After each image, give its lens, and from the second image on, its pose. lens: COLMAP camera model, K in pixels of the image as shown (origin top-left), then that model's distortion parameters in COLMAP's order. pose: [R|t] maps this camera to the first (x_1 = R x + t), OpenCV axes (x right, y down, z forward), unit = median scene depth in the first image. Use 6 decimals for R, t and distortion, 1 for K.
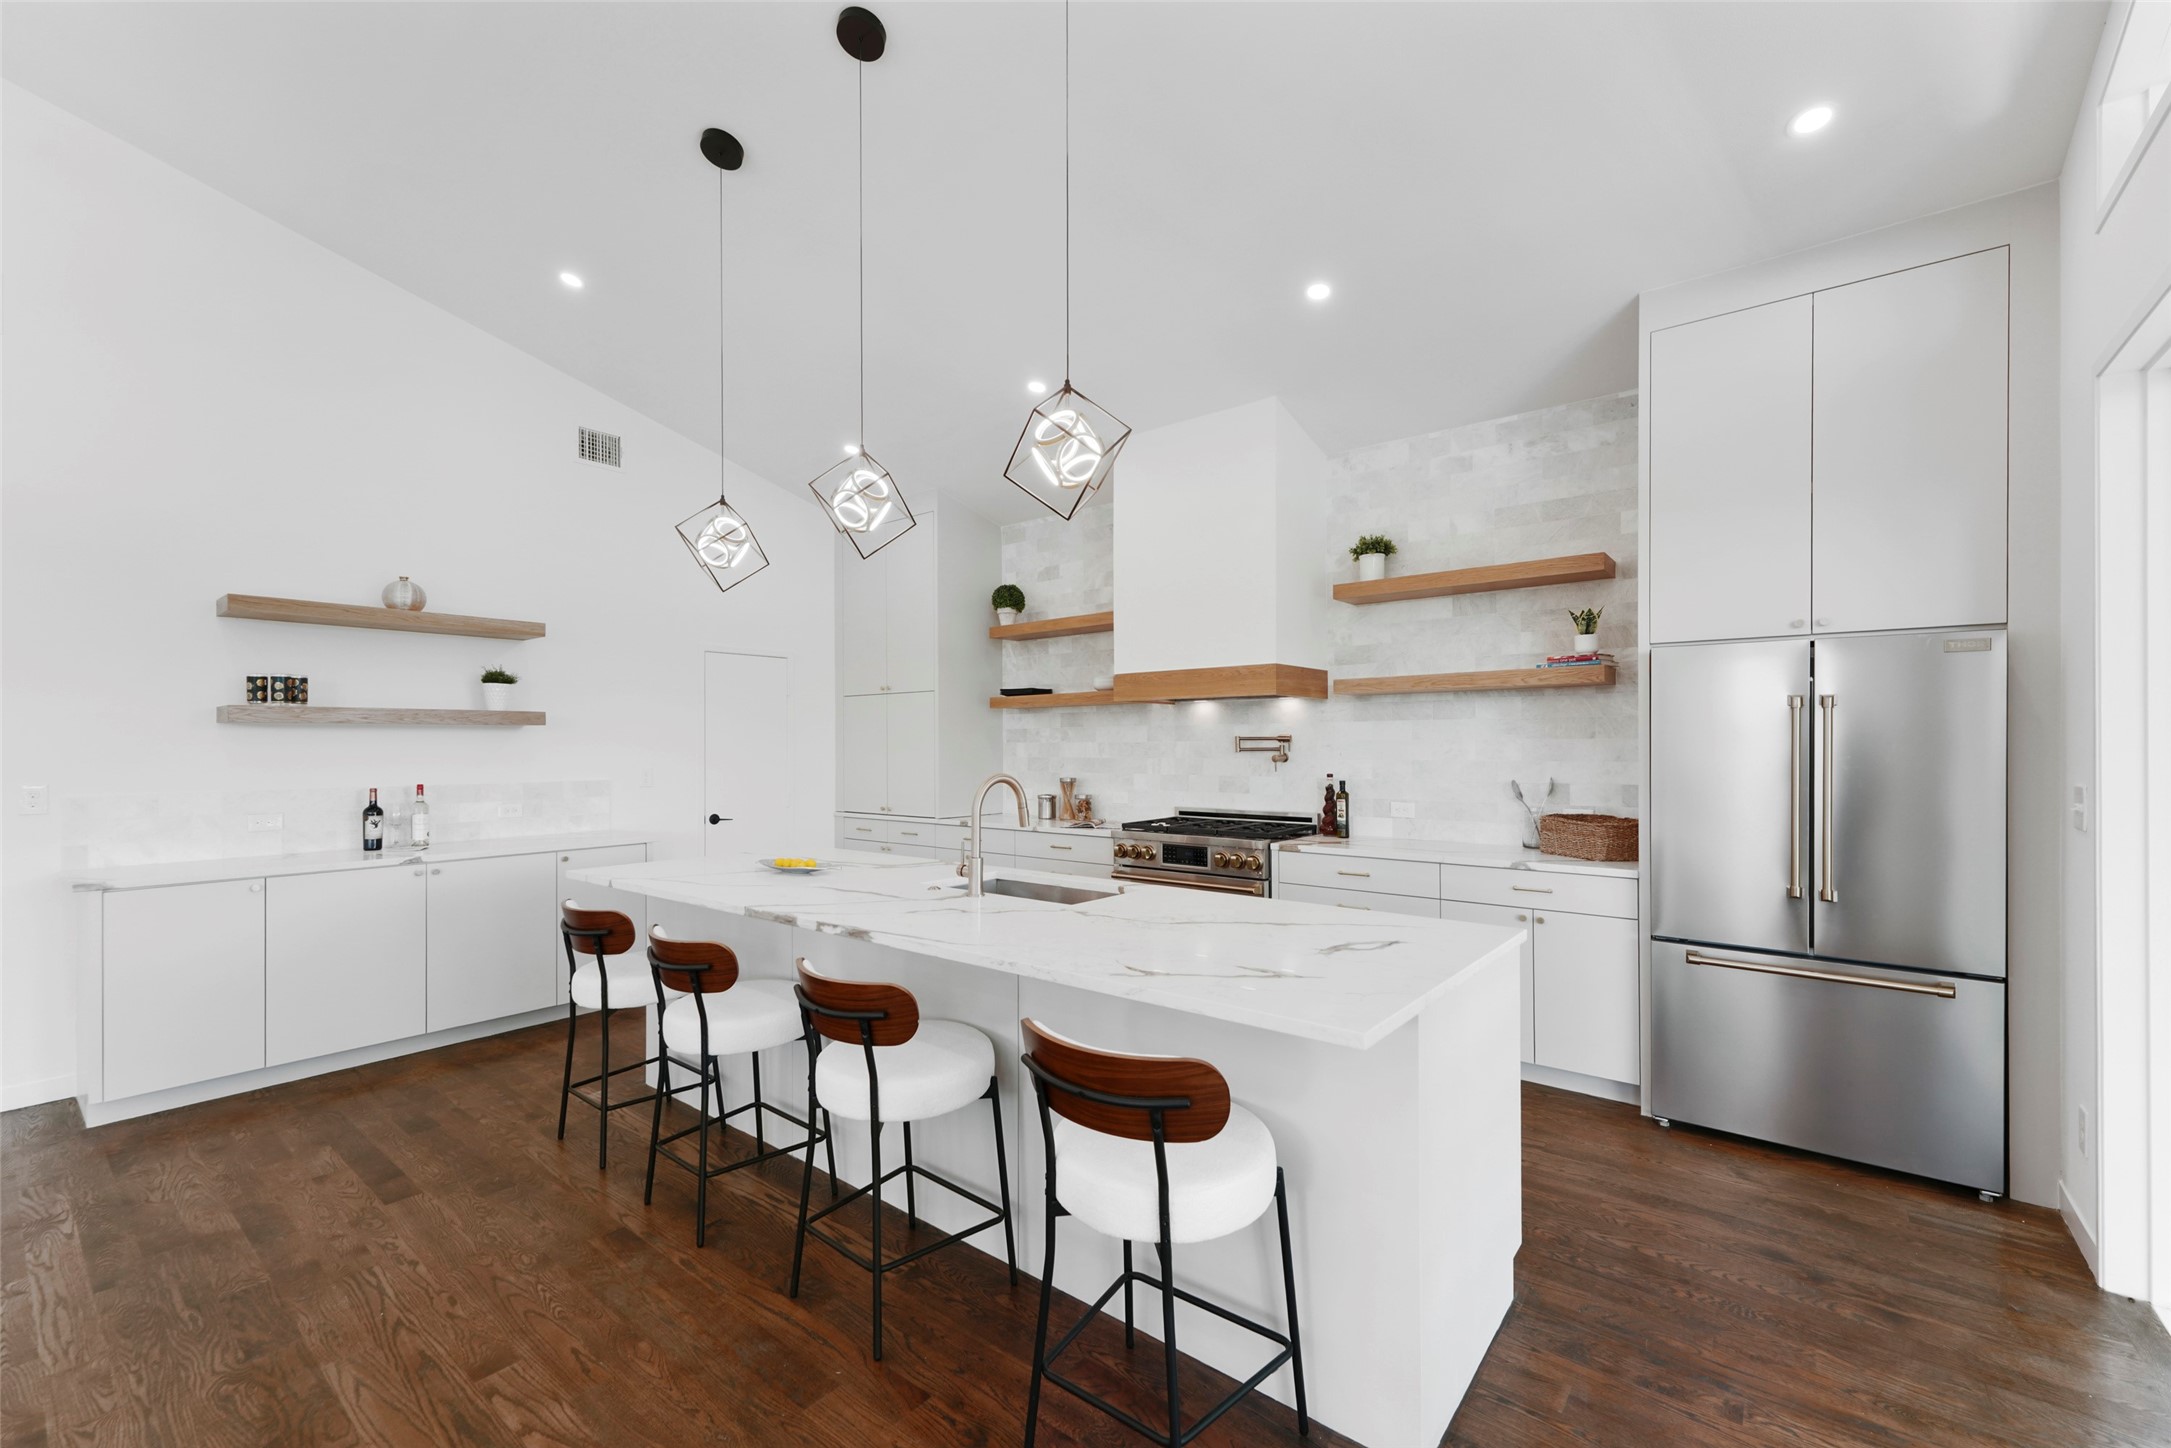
lens RADIAL K [[876.2, 0, 1072.3], [0, 876.2, 743.6], [0, 0, 1]] dist [-0.000969, 0.000003]
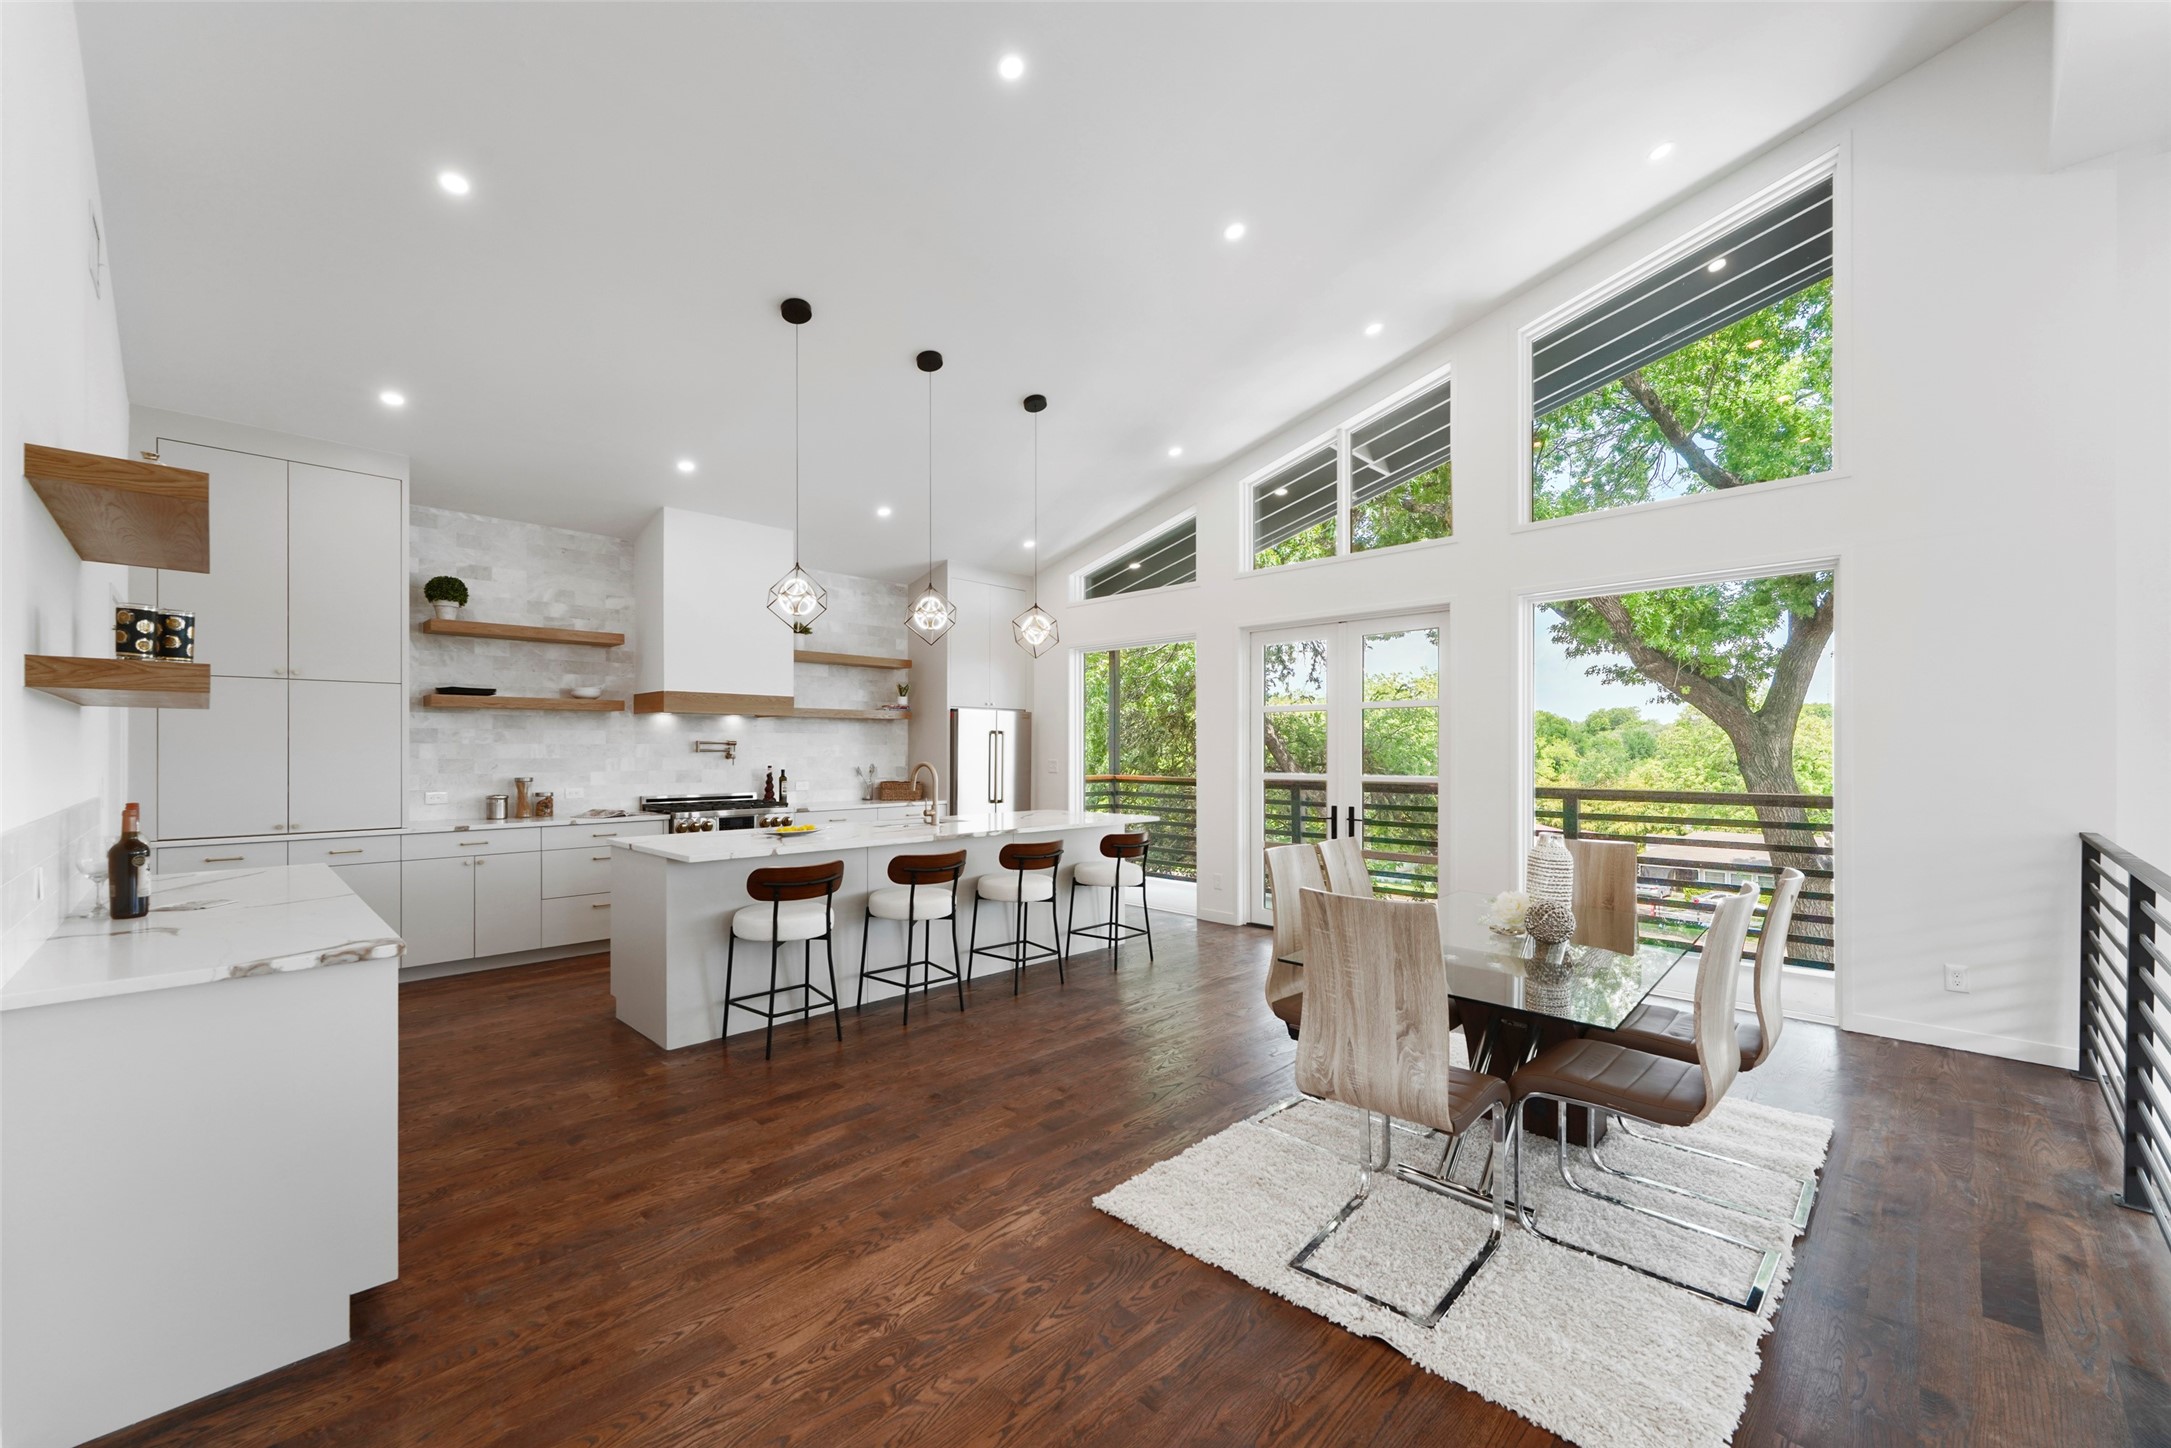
lens RADIAL K [[868.6, 0, 1078.5], [0, 868.6, 740.9], [0, 0, 1]] dist [0.000004, -0.000539]
pose [[0.090456, 0.014652, 0.995793, -1.382511], [-0.000384, 0.999892, -0.014677, 0.014422], [-0.995900, 0.000945, 0.090452, 0.349988]]
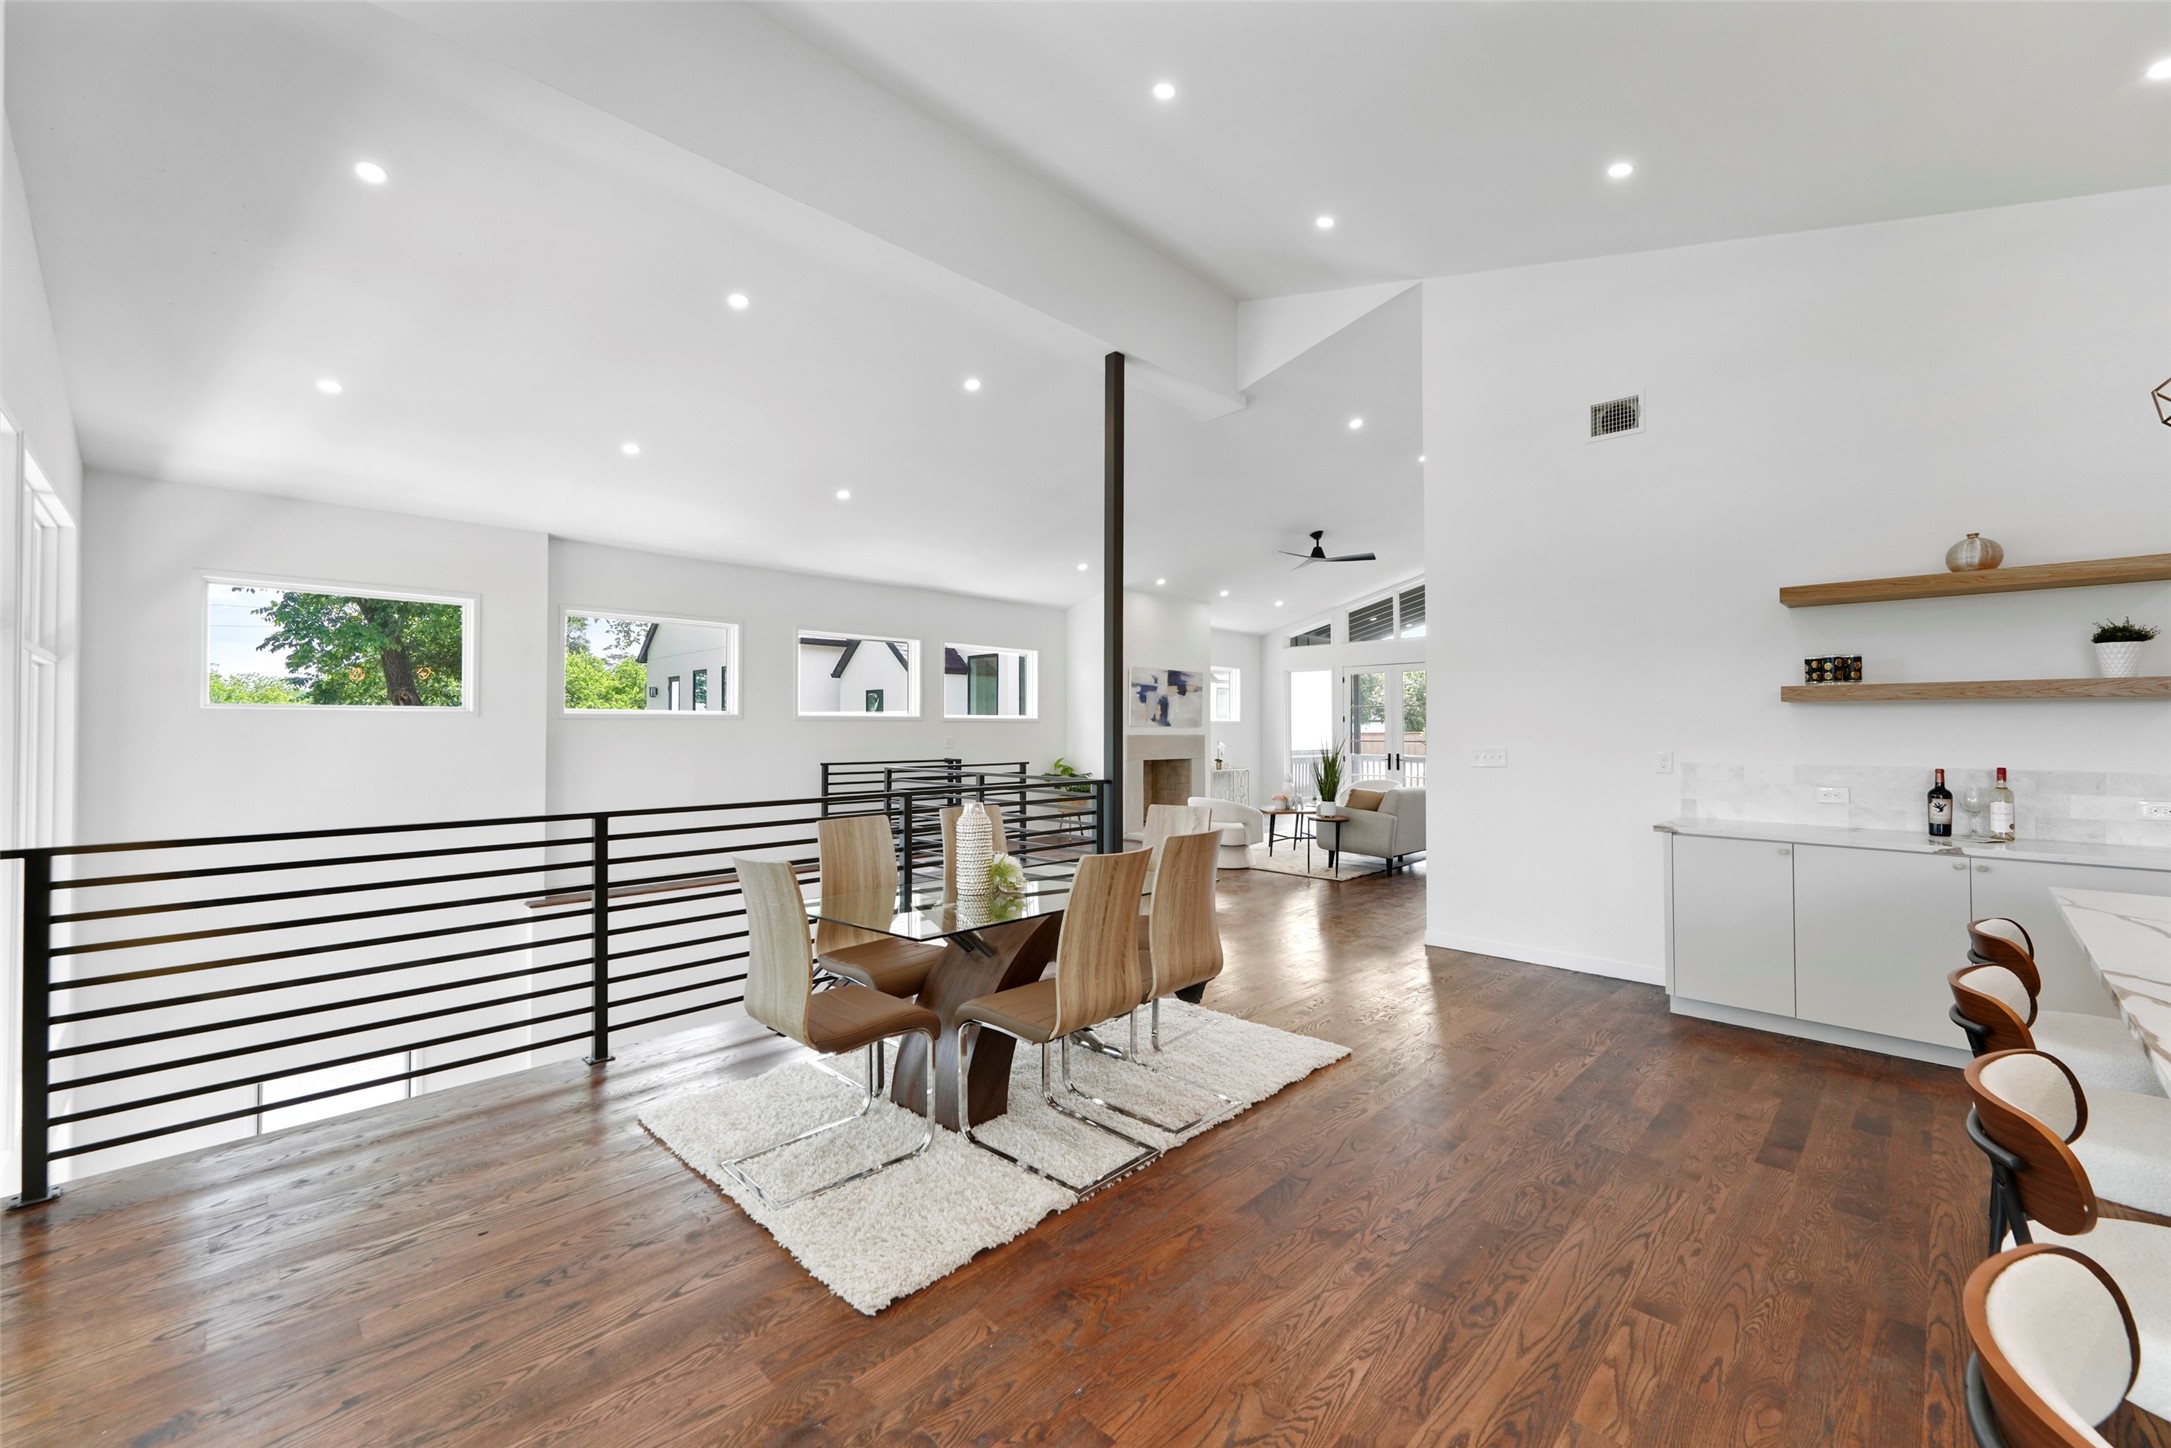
lens RADIAL K [[862.7, 0, 1085.5], [0, 862.7, 724.0], [0, 0, 1]] dist [0.000249, -0.000069]
pose [[-0.083753, 0.002574, -0.996483, 0.202987], [0.000749, 0.999997, 0.002520, 0.000449], [0.996486, -0.000535, -0.083754, 0.190952]]
